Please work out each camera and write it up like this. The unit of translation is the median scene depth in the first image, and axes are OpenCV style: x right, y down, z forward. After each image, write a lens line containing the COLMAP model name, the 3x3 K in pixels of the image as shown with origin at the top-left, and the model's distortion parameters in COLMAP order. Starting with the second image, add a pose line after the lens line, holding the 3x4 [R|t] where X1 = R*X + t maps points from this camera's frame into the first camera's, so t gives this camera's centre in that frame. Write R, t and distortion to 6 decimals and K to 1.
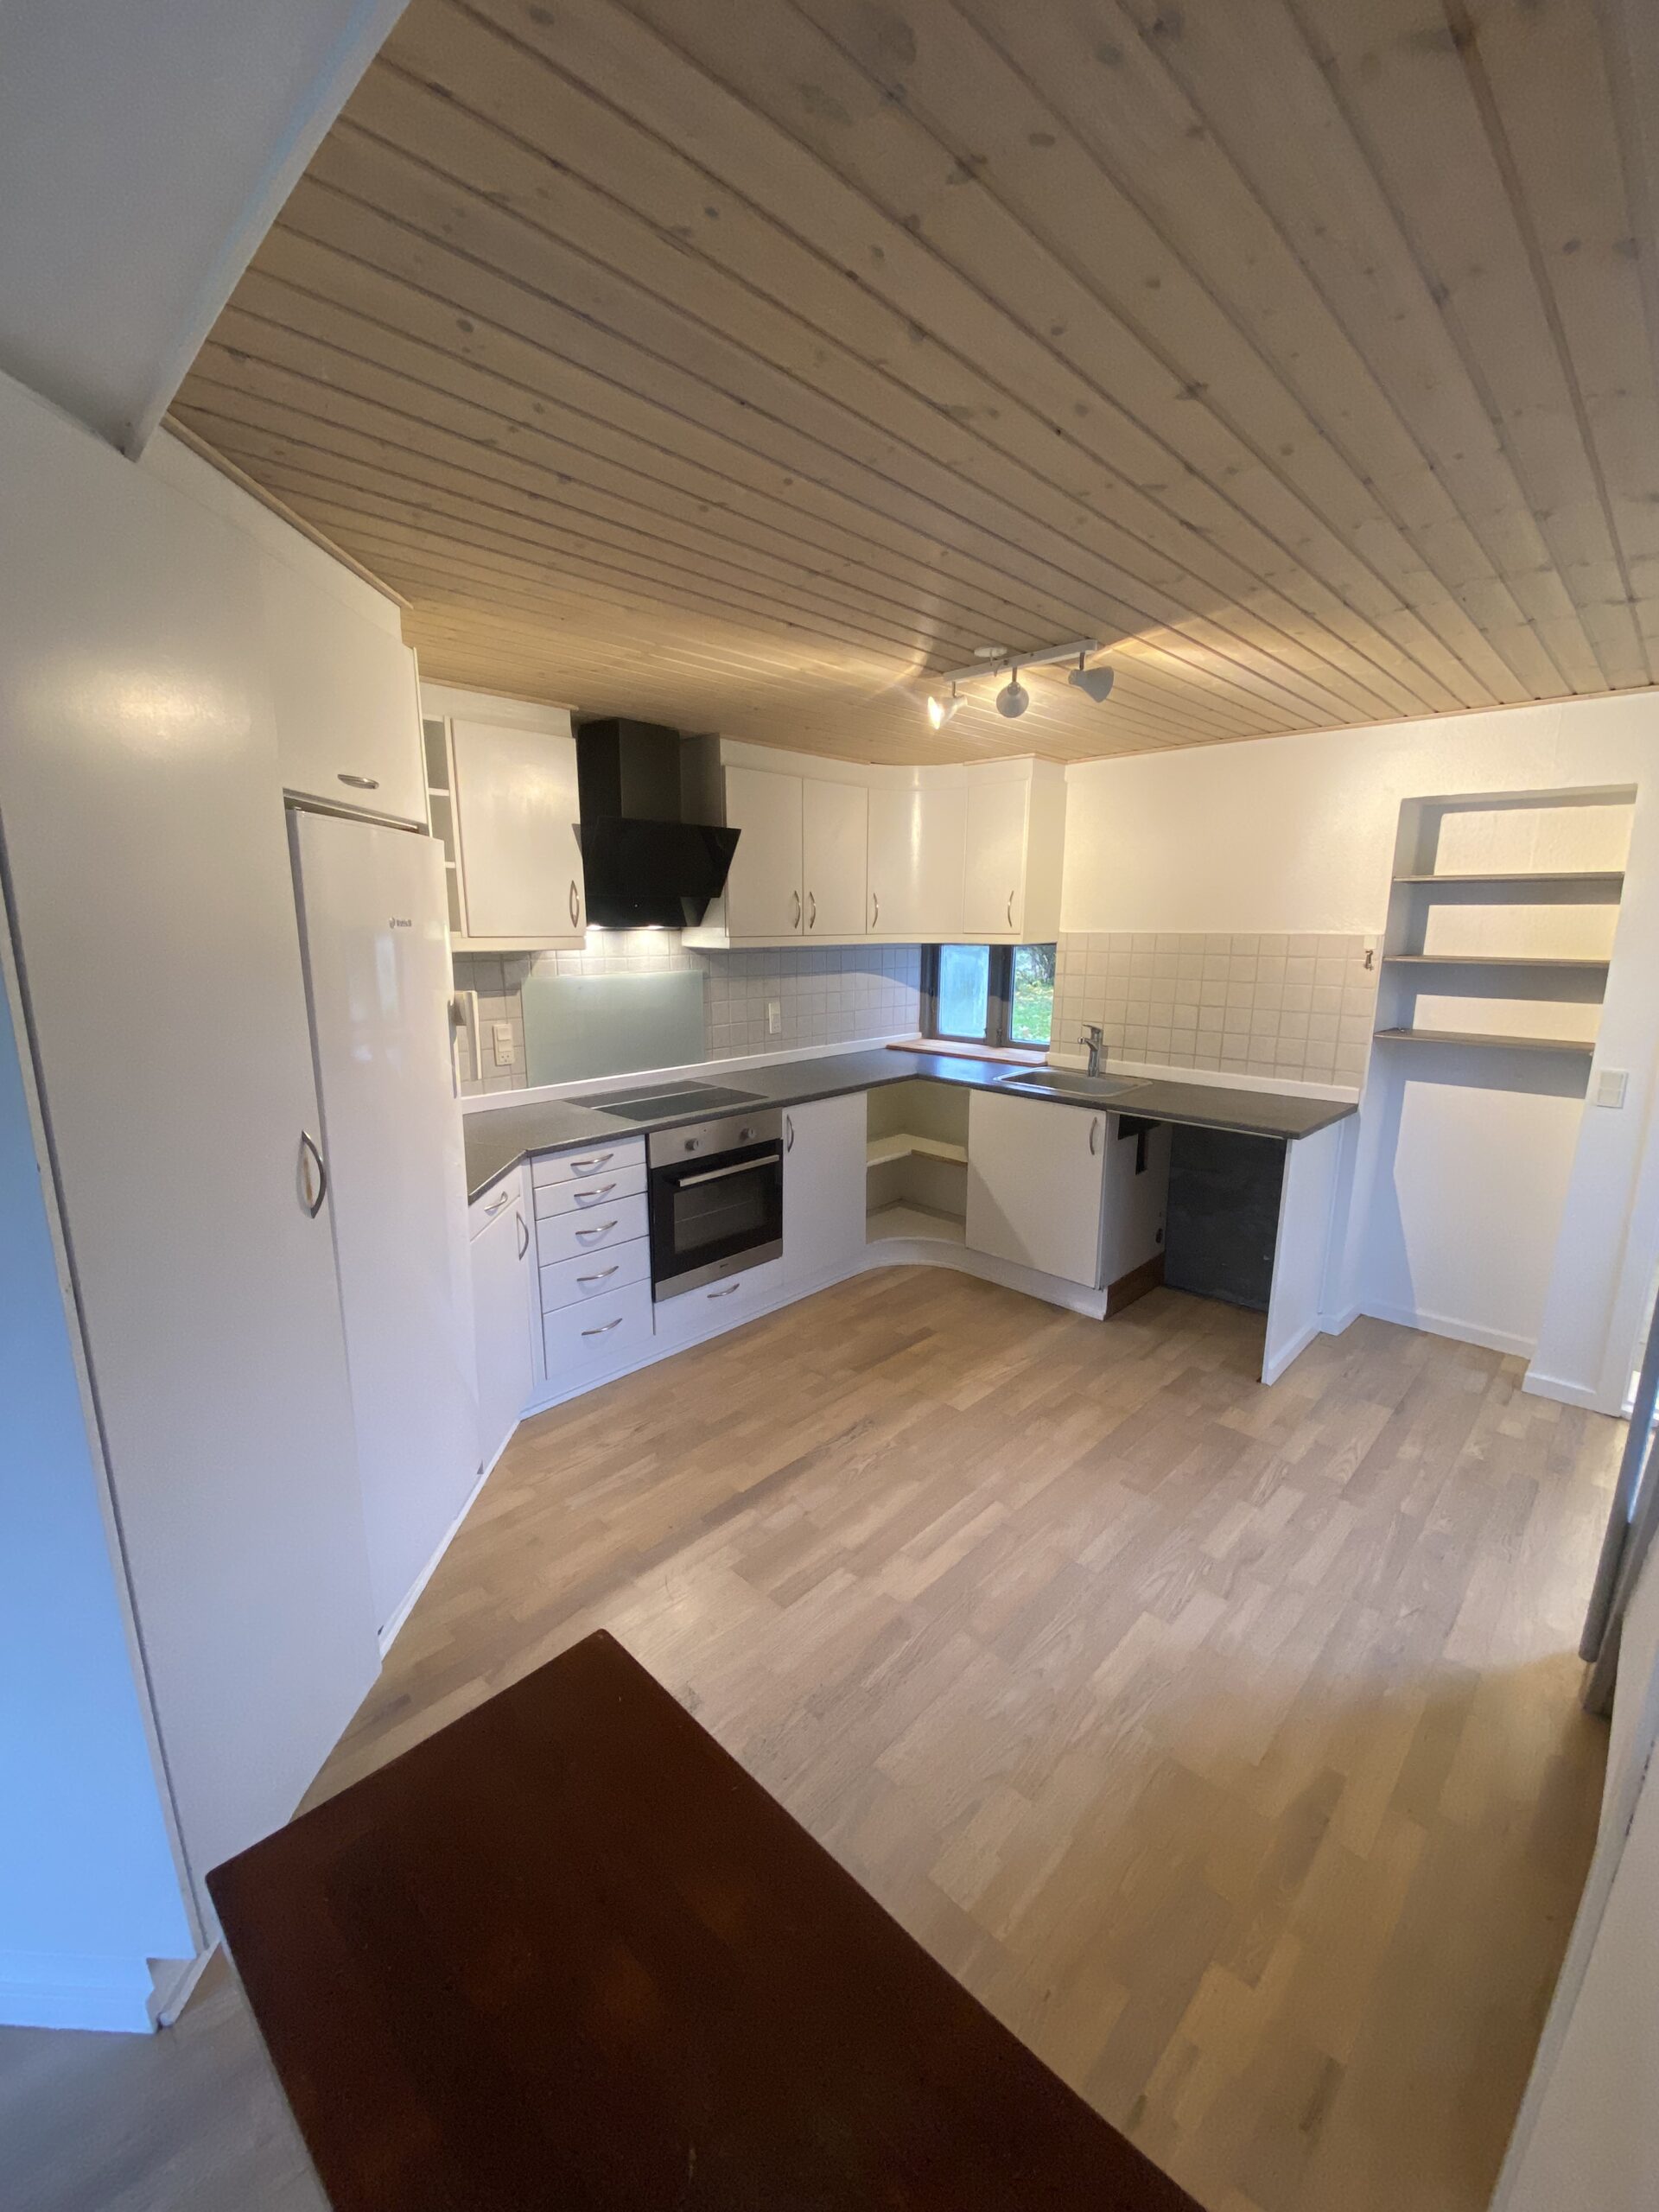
lens RADIAL K [[886.5, 0, 830.4], [0, 886.5, 1100.7], [0, 0, 1]] dist [0.028266, -0.031021]
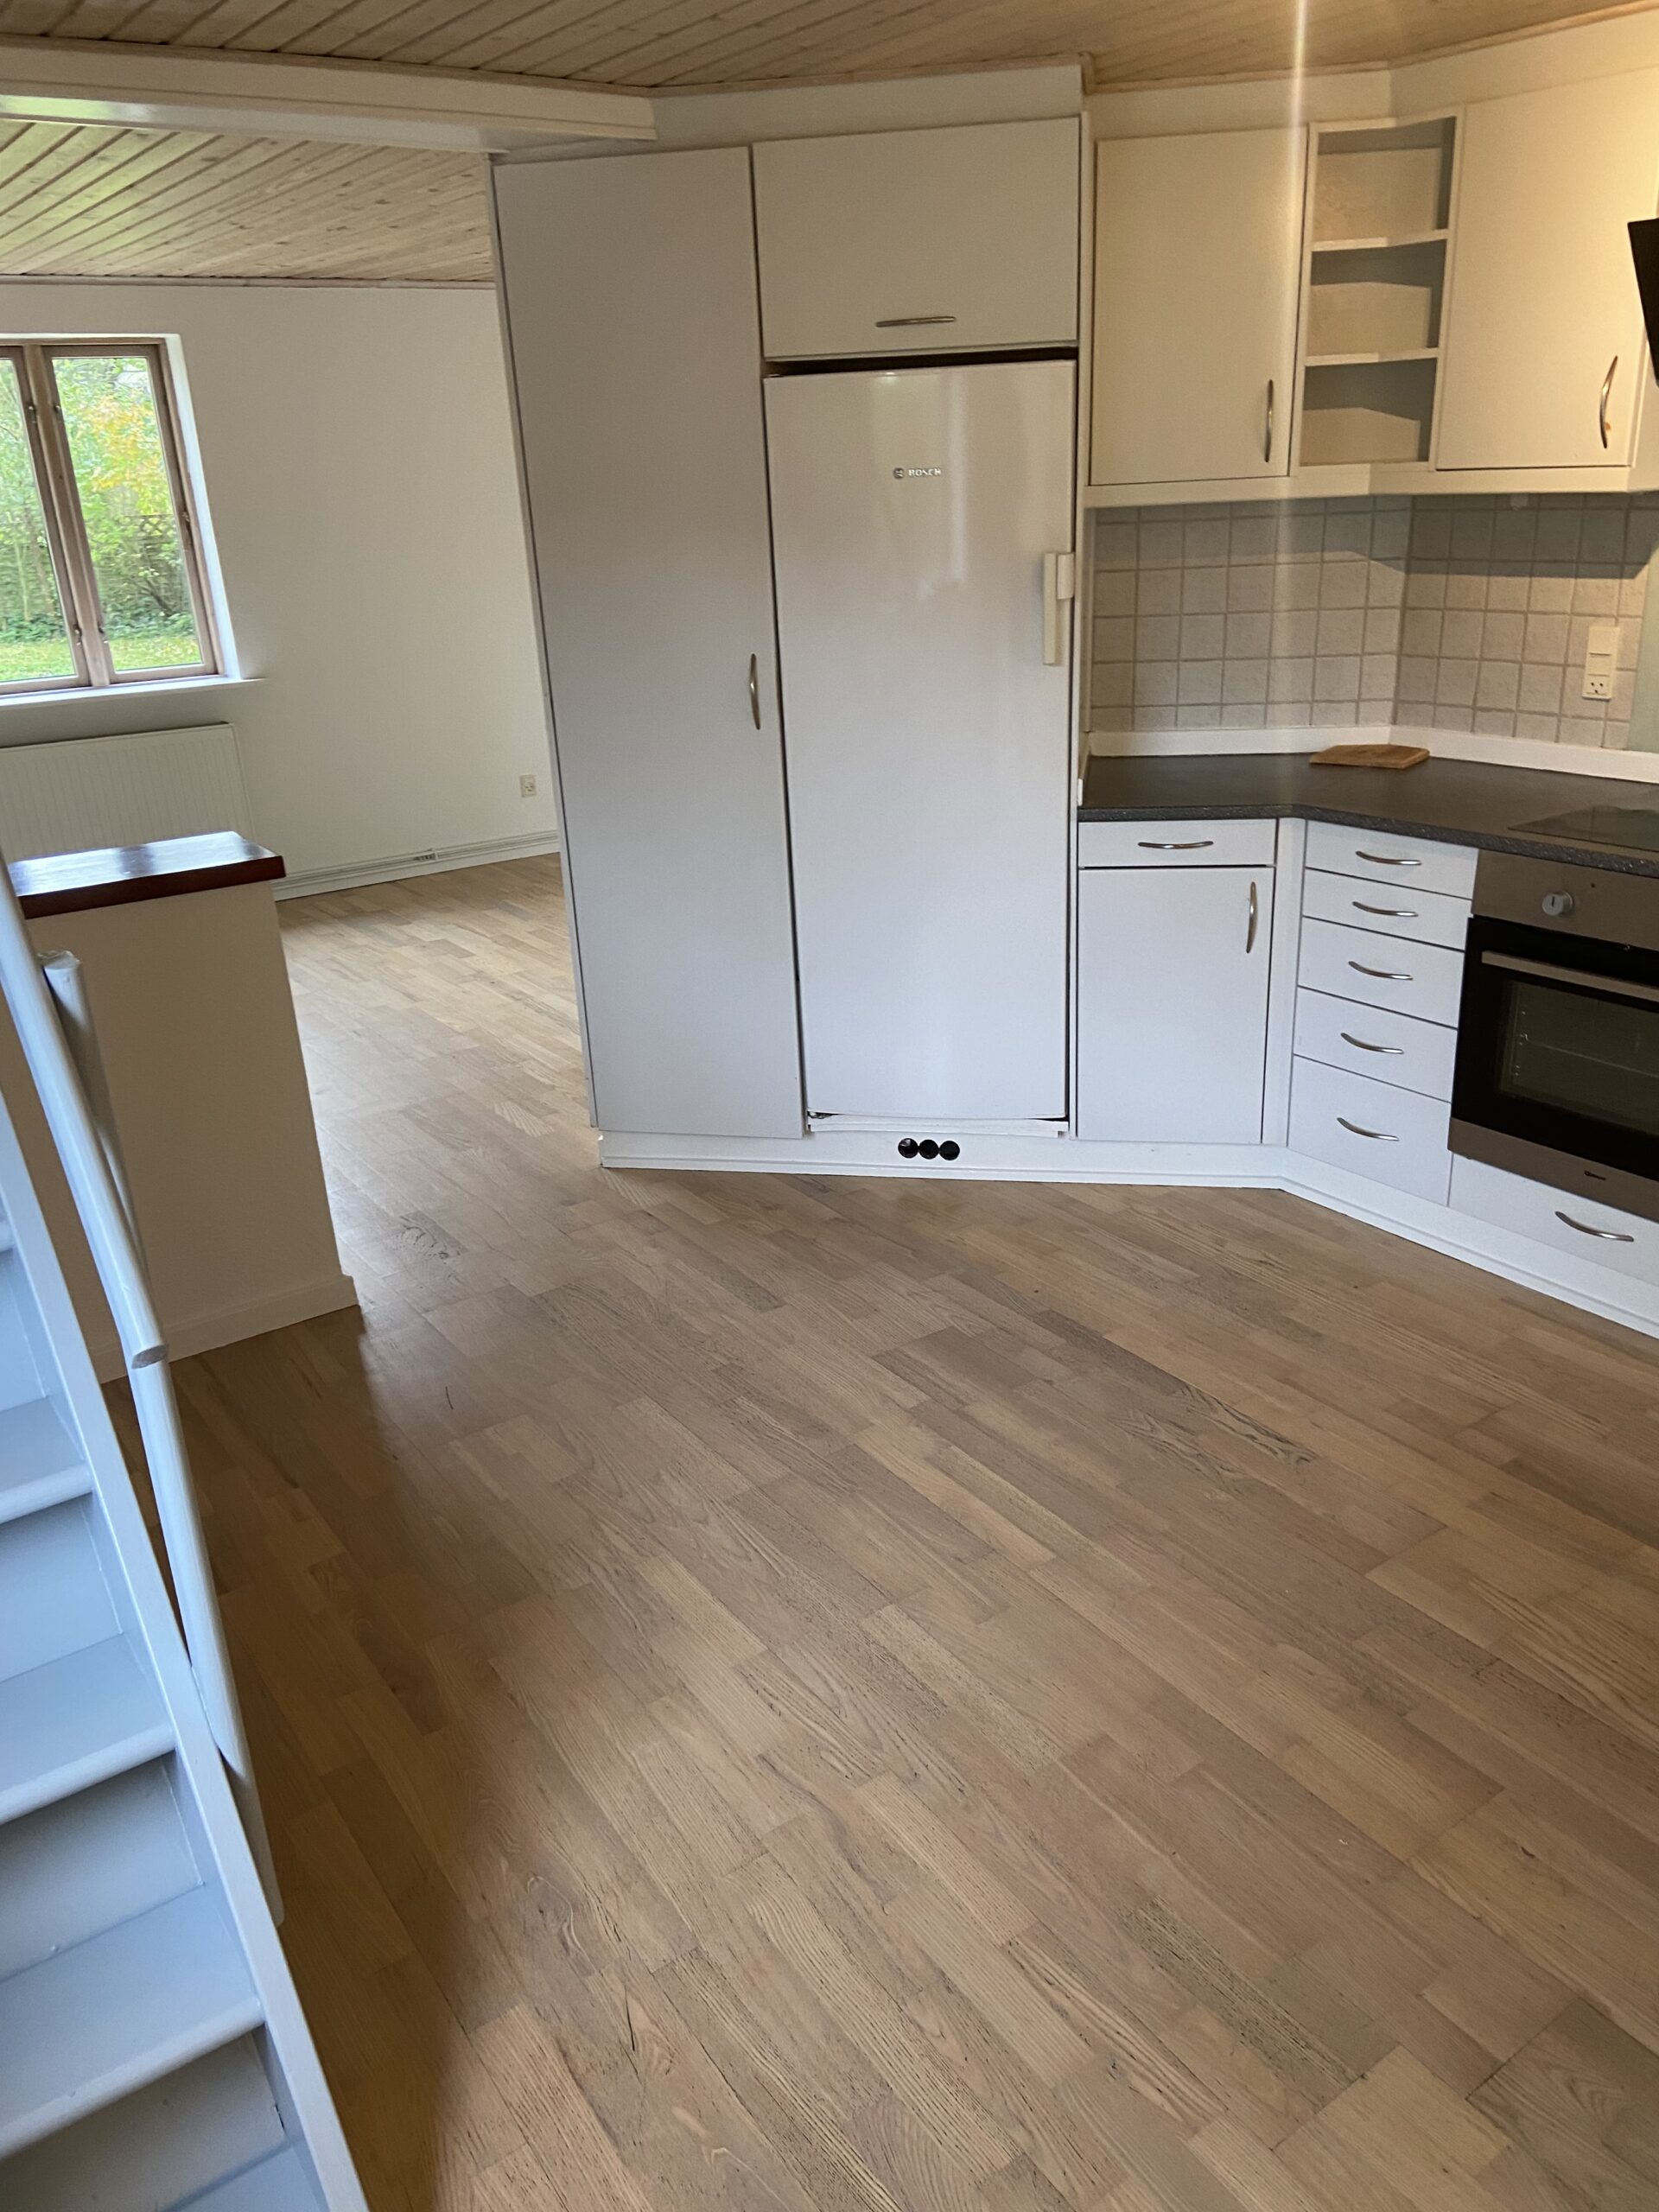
lens RADIAL K [[1674.6, 0, 847.9], [0, 1674.6, 1103.2], [0, 0, 1]] dist [0.135610, -0.161967]
pose [[-0.189046, 0.355860, -0.915219, 0.878552], [-0.158241, 0.908804, 0.386051, -0.163202], [0.969134, 0.217806, -0.115494, 0.755135]]
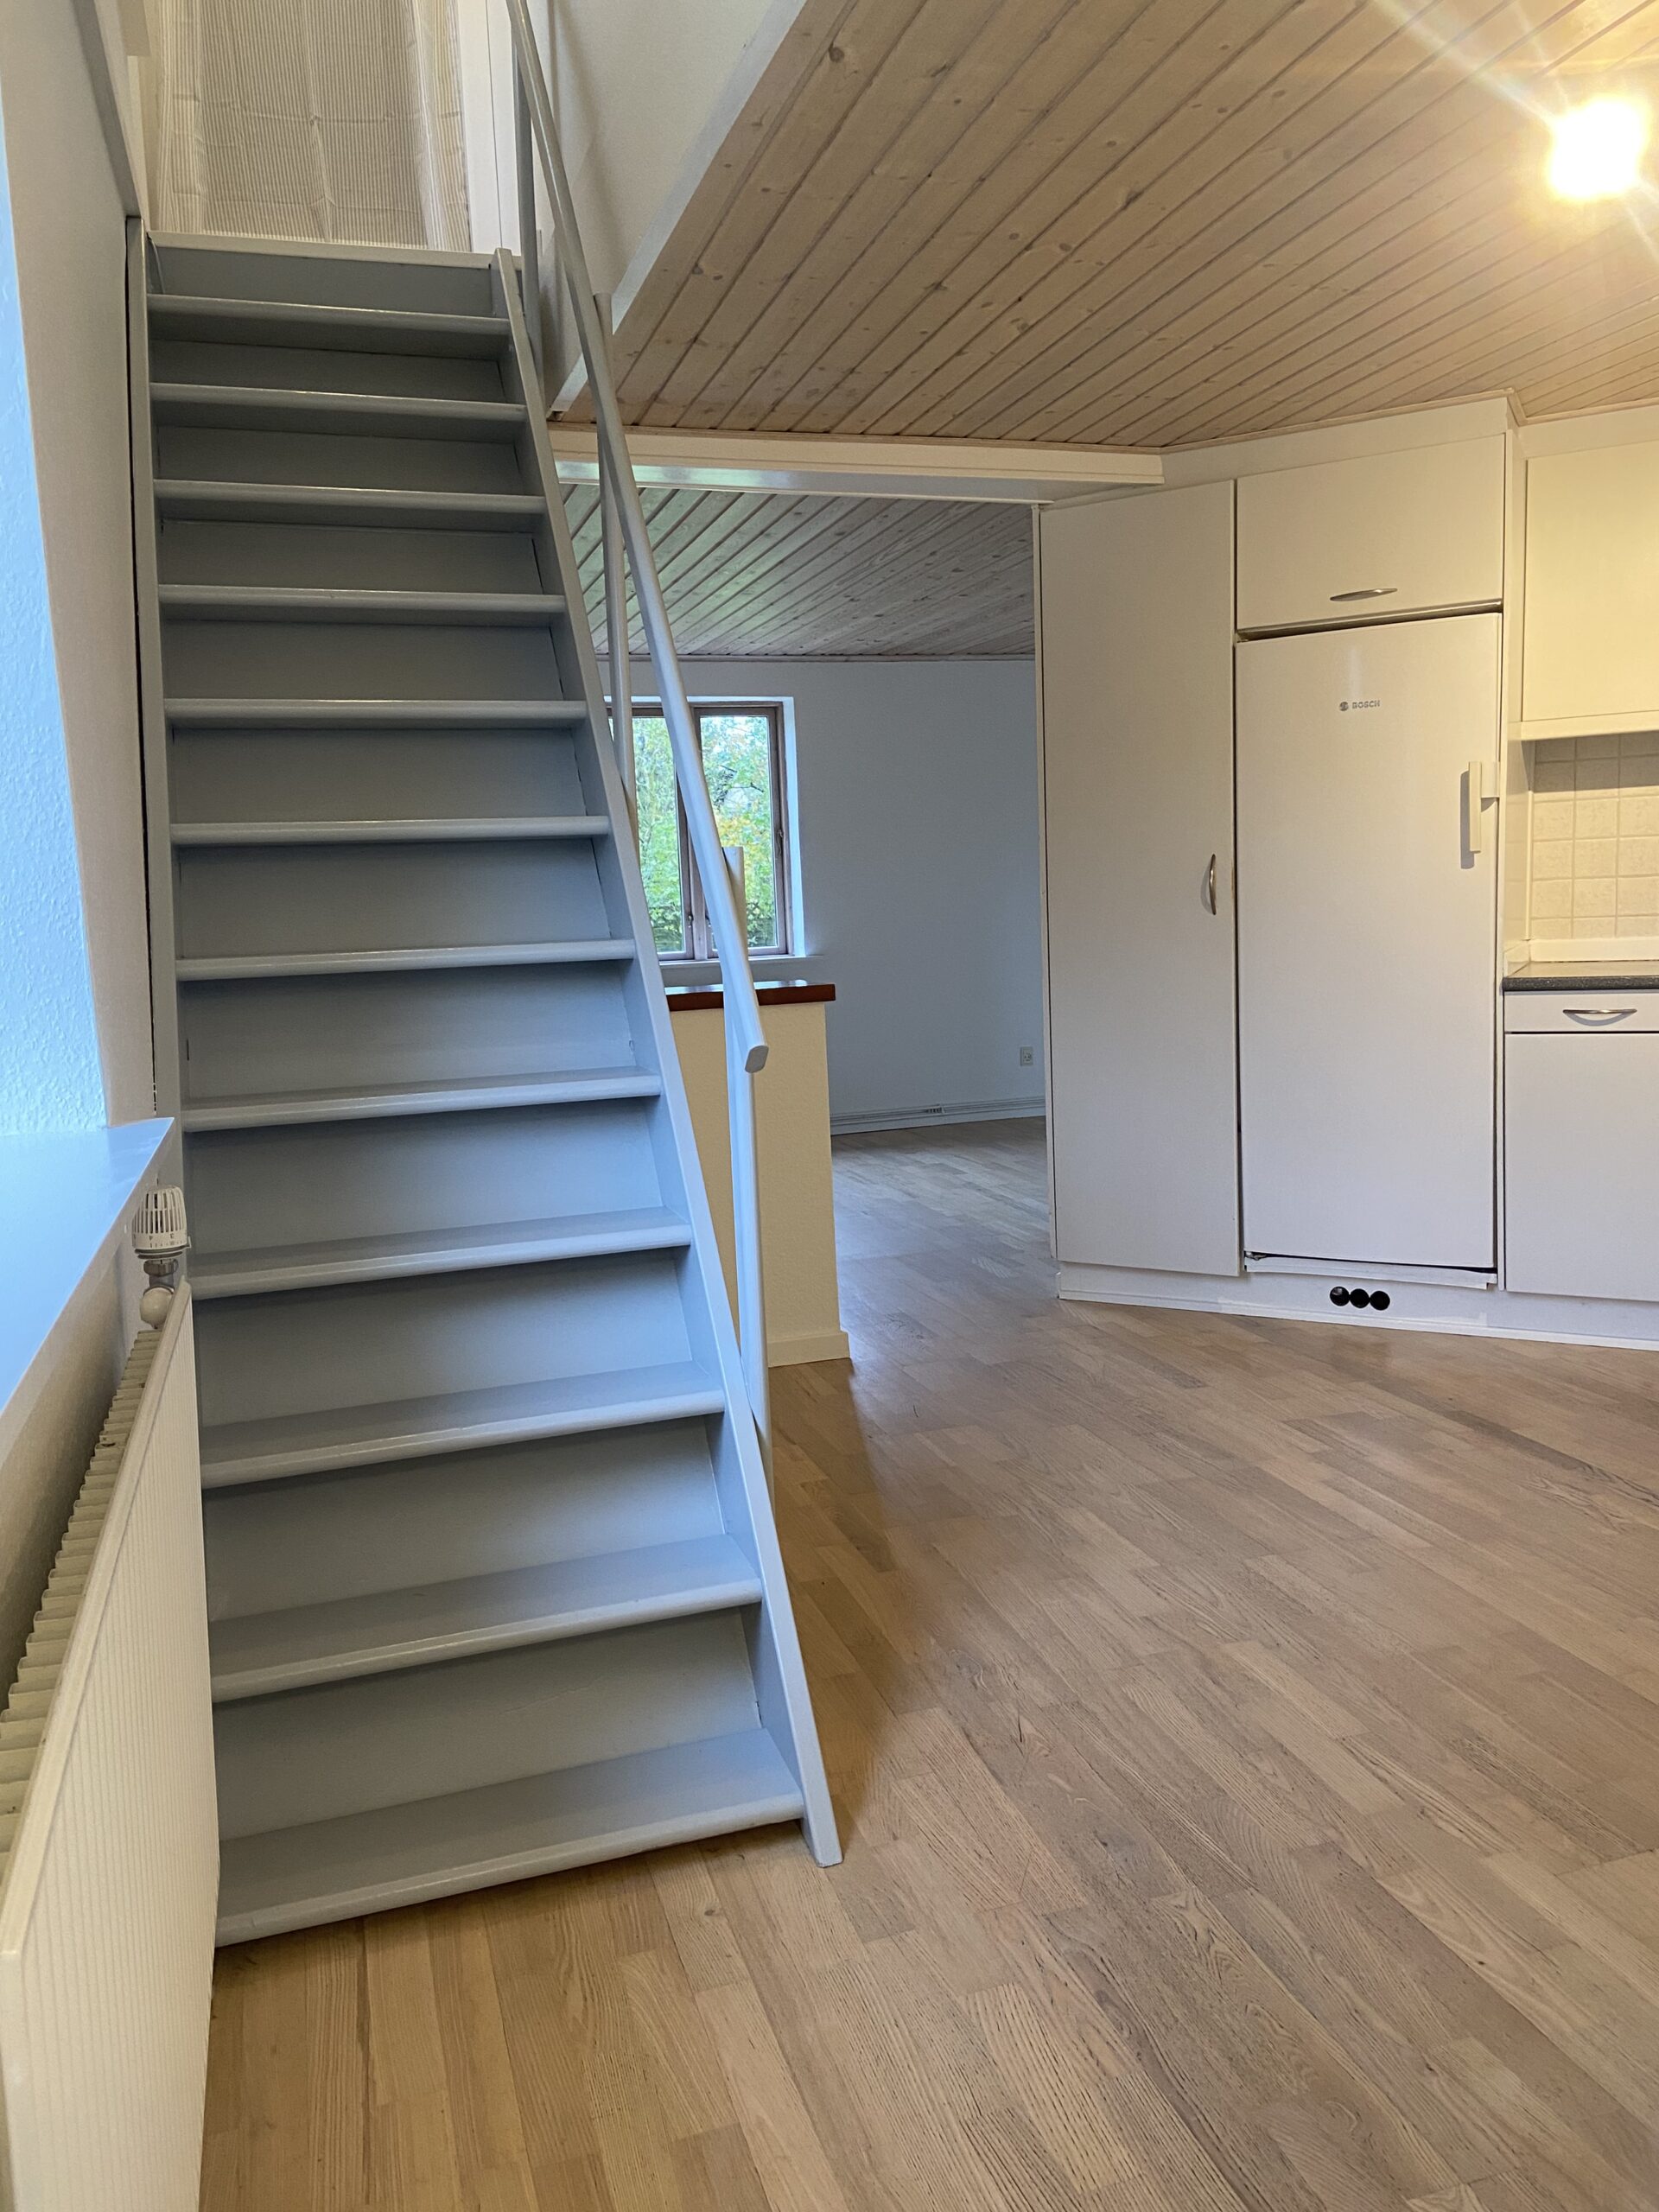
lens RADIAL K [[1673.8, 0, 823.8], [0, 1673.8, 1084.5], [0, 0, 1]] dist [0.128729, -0.148798]
pose [[-0.481202, 0.115056, -0.869026, 1.131015], [-0.139524, 0.968659, 0.205505, -0.042497], [0.865435, 0.220139, -0.450068, 0.887962]]
